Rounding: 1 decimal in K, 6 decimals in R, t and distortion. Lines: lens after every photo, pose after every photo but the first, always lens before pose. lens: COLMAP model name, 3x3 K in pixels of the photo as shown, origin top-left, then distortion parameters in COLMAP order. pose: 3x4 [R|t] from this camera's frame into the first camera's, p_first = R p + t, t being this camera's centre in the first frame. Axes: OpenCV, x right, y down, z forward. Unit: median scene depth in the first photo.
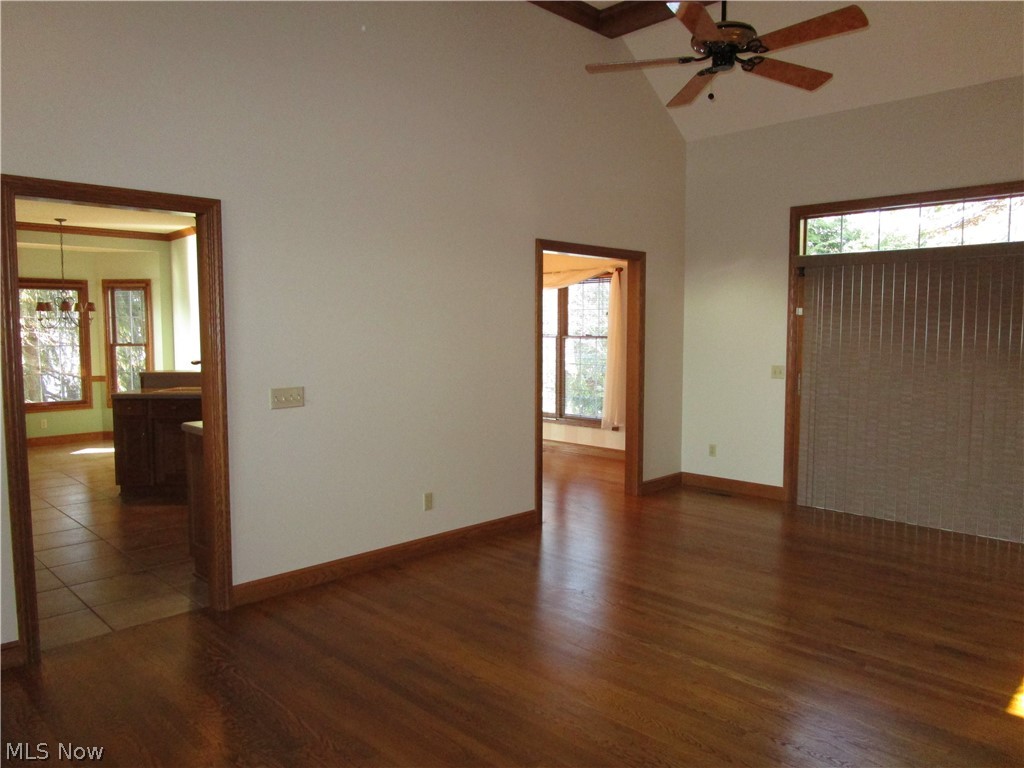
lens RADIAL K [[729.7, 0, 511.5], [0, 729.7, 381.6], [0, 0, 1]] dist [-0.032407, 0.004980]
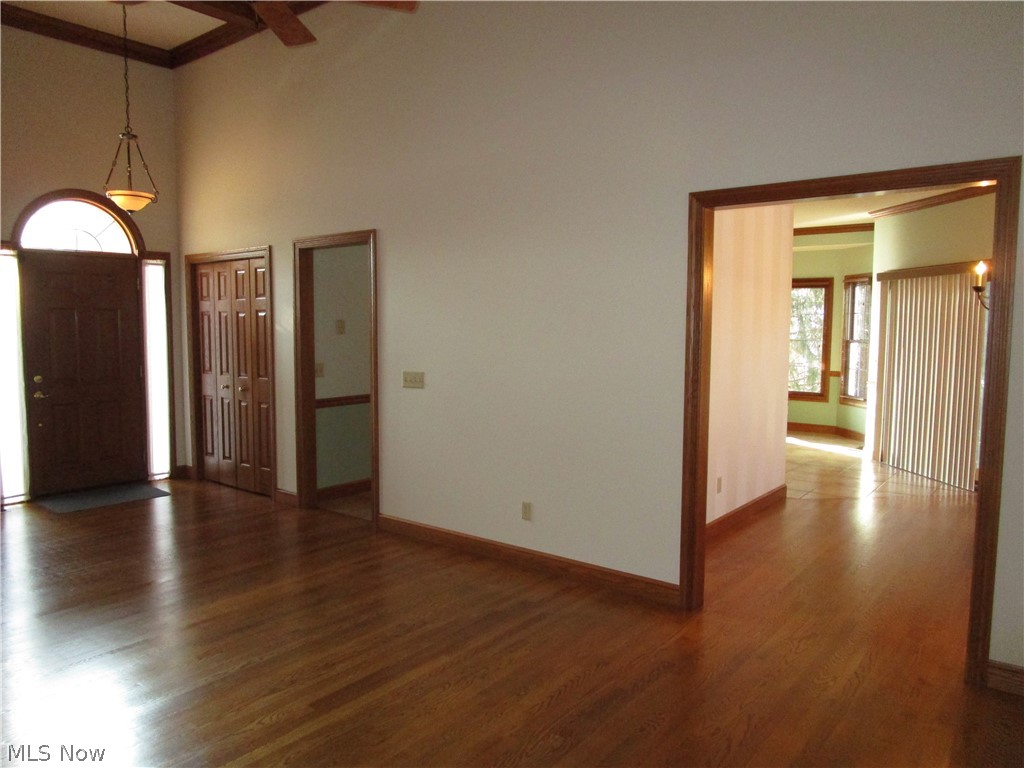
lens RADIAL K [[729.7, 0, 511.0], [0, 729.7, 387.6], [0, 0, 1]] dist [-0.032407, 0.004980]
pose [[0.119400, 0.087613, -0.988973, 0.777094], [-0.075312, 0.994028, 0.078969, -0.062306], [0.989986, 0.065052, 0.125285, 0.845782]]
